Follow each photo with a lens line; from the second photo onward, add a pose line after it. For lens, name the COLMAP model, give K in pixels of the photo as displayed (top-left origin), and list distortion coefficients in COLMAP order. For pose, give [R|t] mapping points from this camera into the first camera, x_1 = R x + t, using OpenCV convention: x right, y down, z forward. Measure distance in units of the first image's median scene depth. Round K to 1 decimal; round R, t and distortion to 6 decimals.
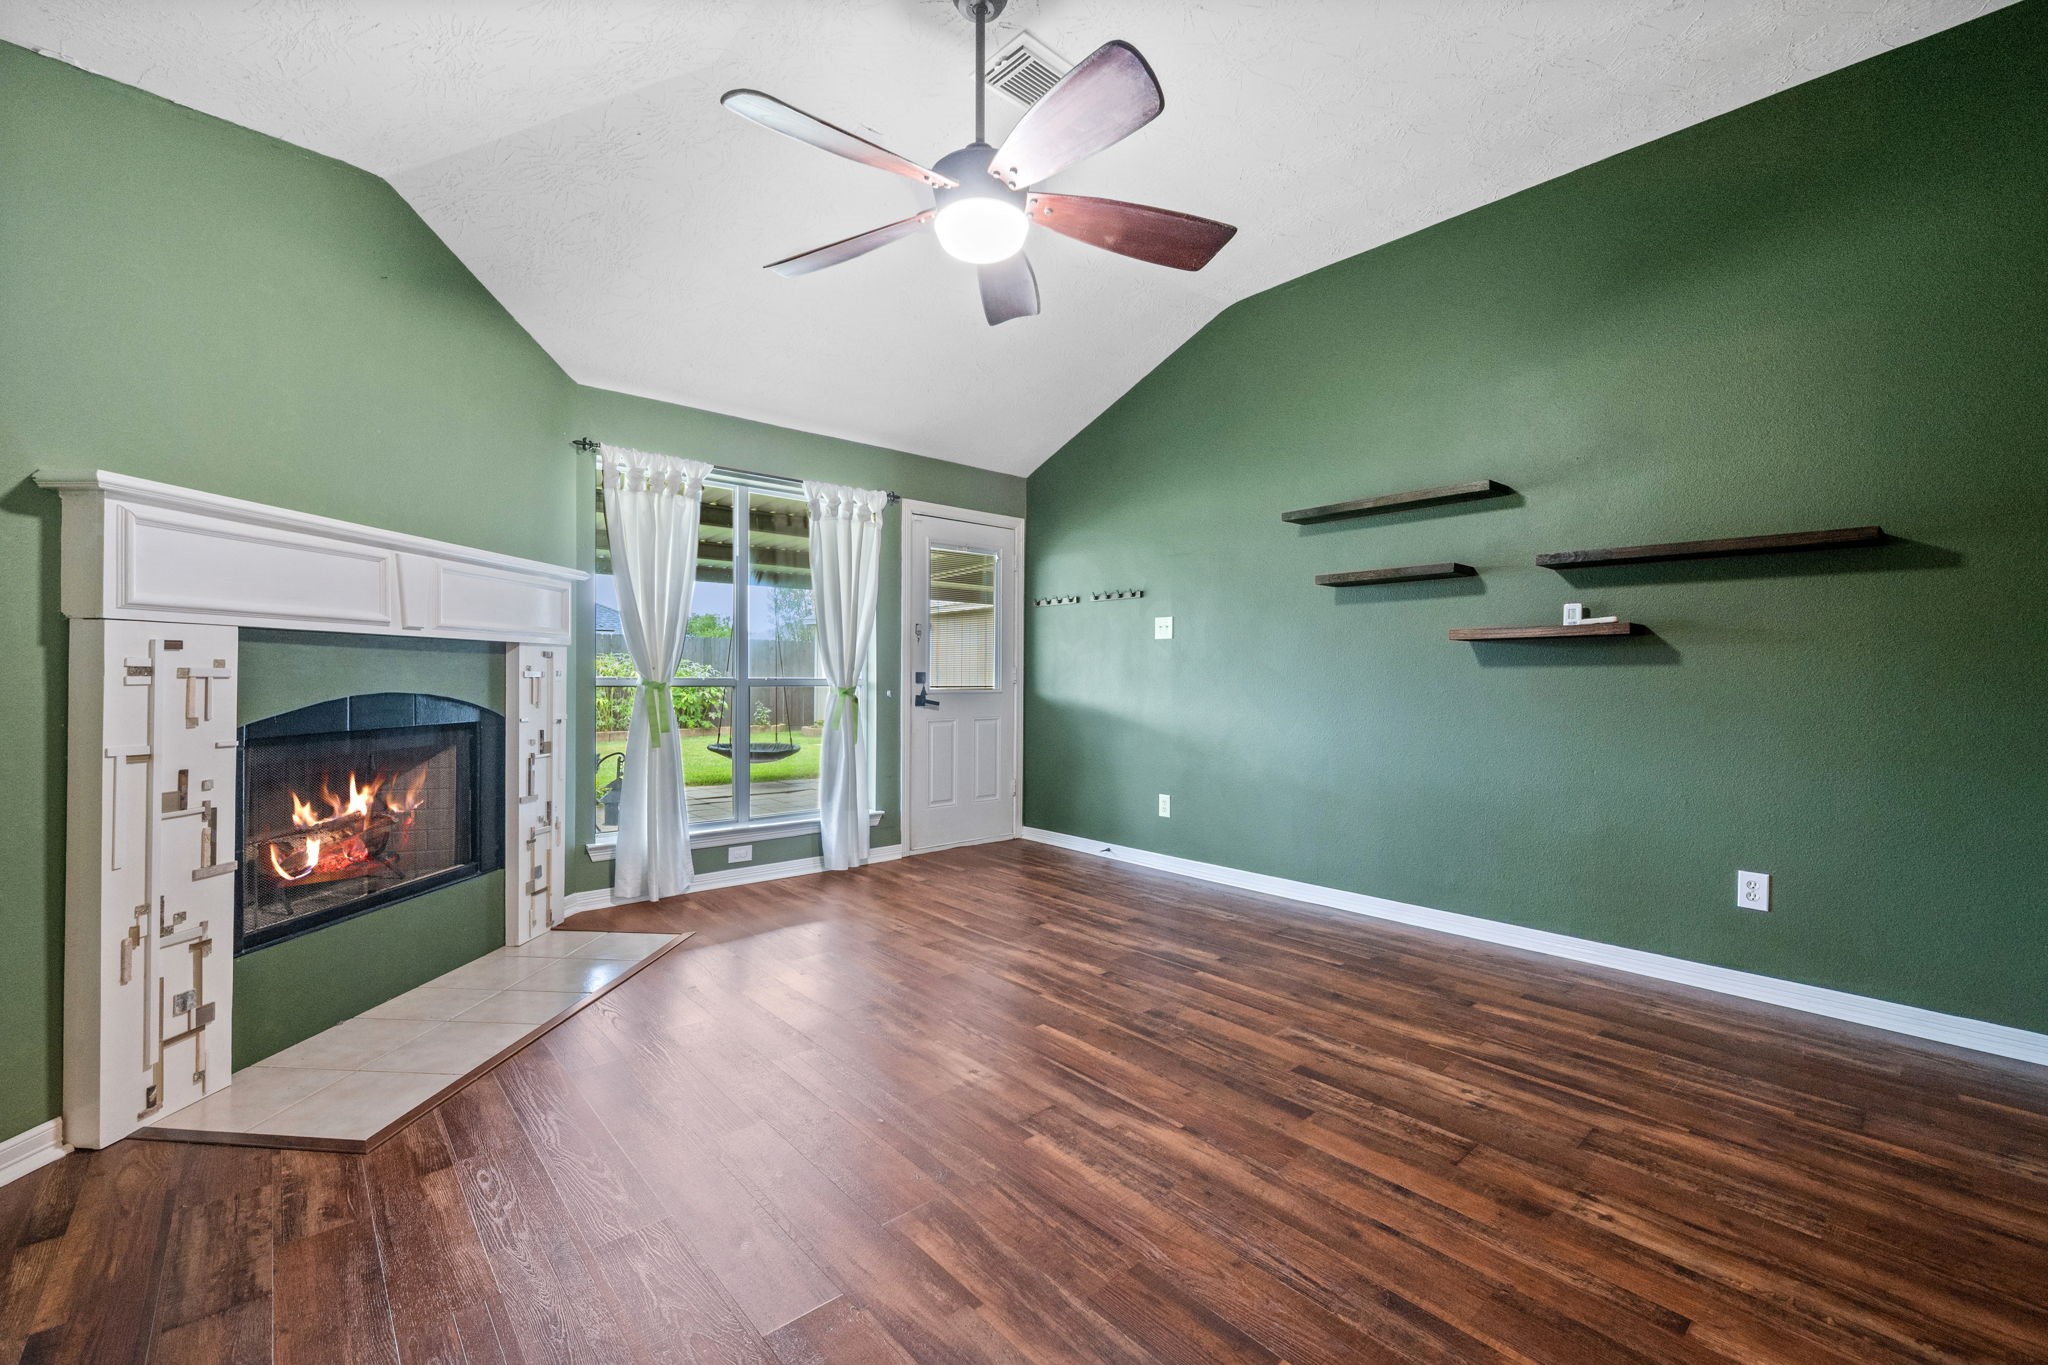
lens RADIAL K [[851.3, 0, 1025.5], [0, 851.3, 676.0], [0, 0, 1]] dist [-0.000664, 0.000051]
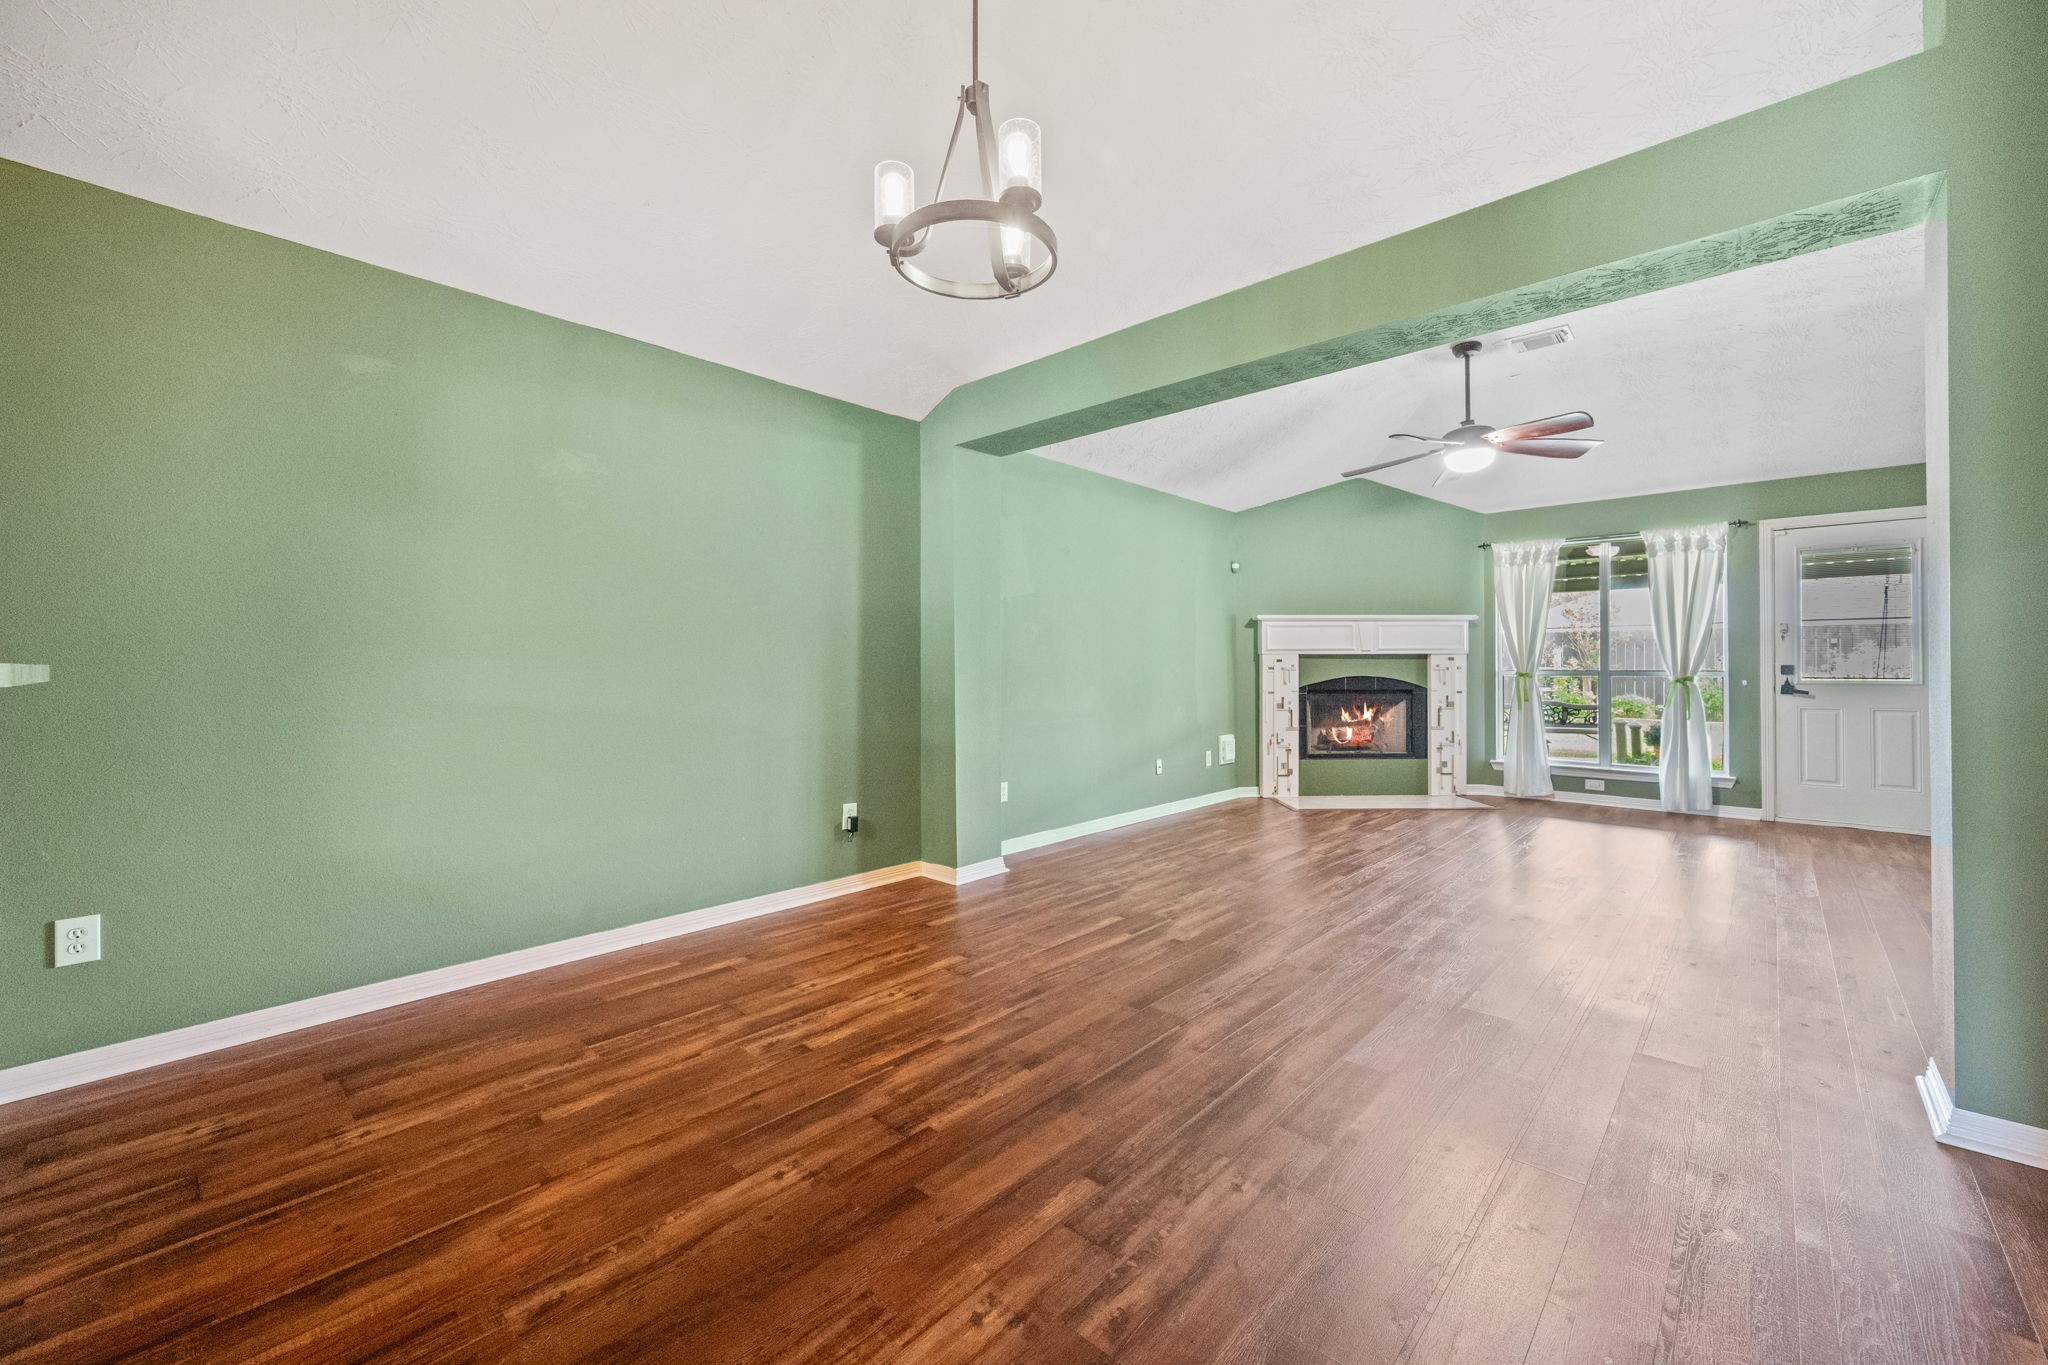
lens RADIAL K [[809.3, 0, 1020.7], [0, 809.3, 662.5], [0, 0, 1]] dist [-0.002994, -0.000429]
pose [[0.096994, -0.010943, -0.995225, 1.676499], [0.001479, 0.999940, -0.010850, 0.004258], [0.995284, -0.000419, 0.097005, -0.281734]]
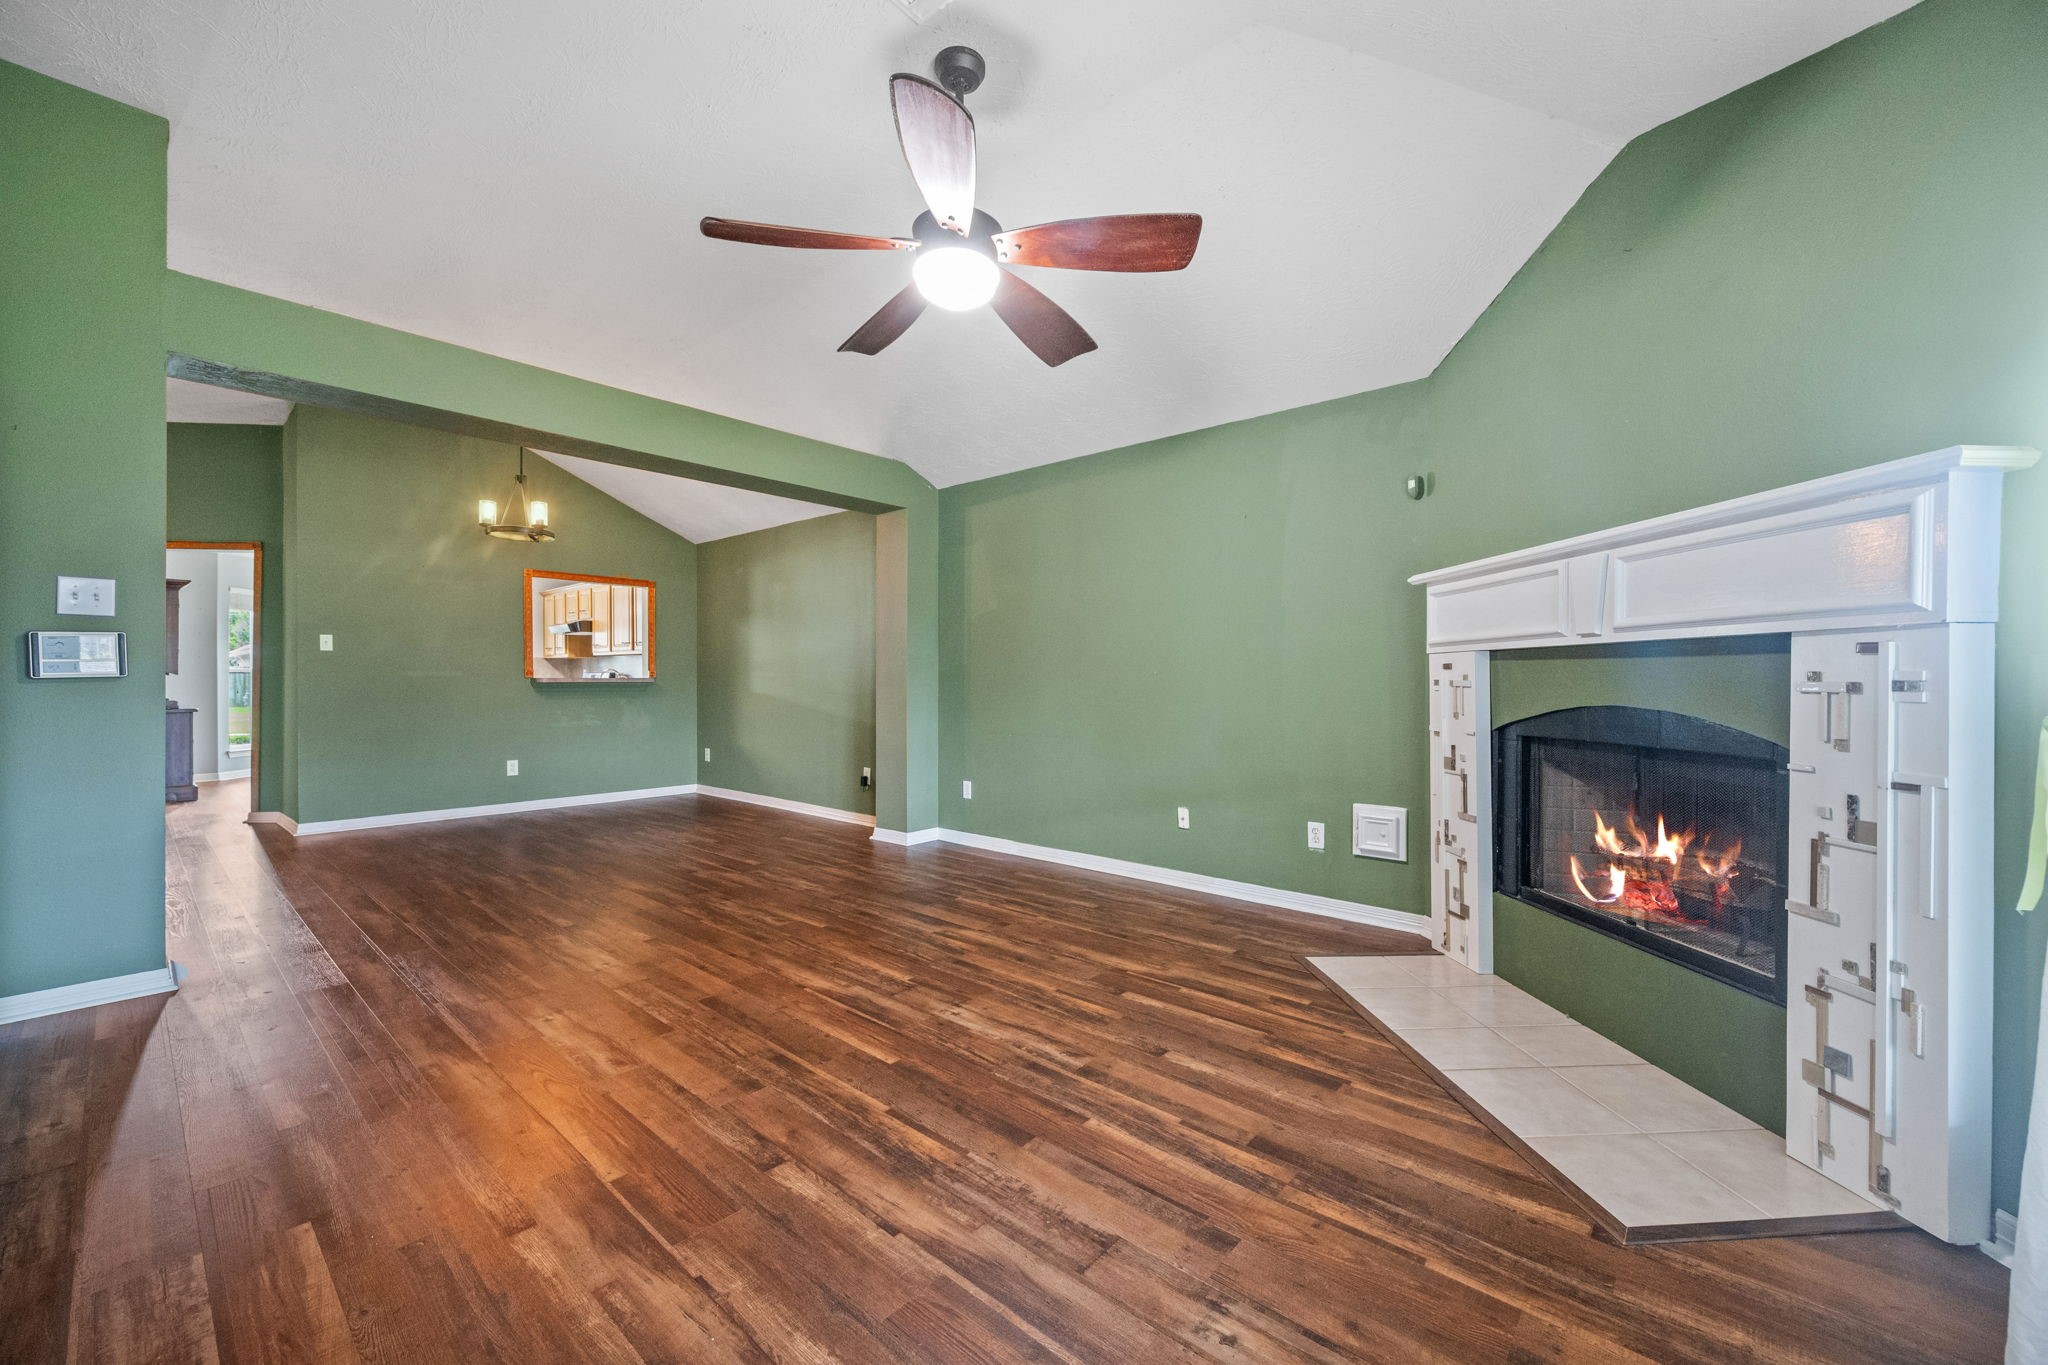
lens RADIAL K [[799.9, 0, 1024.0], [0, 799.9, 682.5], [0, 0, 1]] dist [-0.001374, -0.000159]
pose [[-0.992366, -0.006714, -0.123147, -0.012892], [-0.007183, 0.999969, 0.003365, -0.003703], [0.123120, 0.004224, -0.992383, 1.863982]]
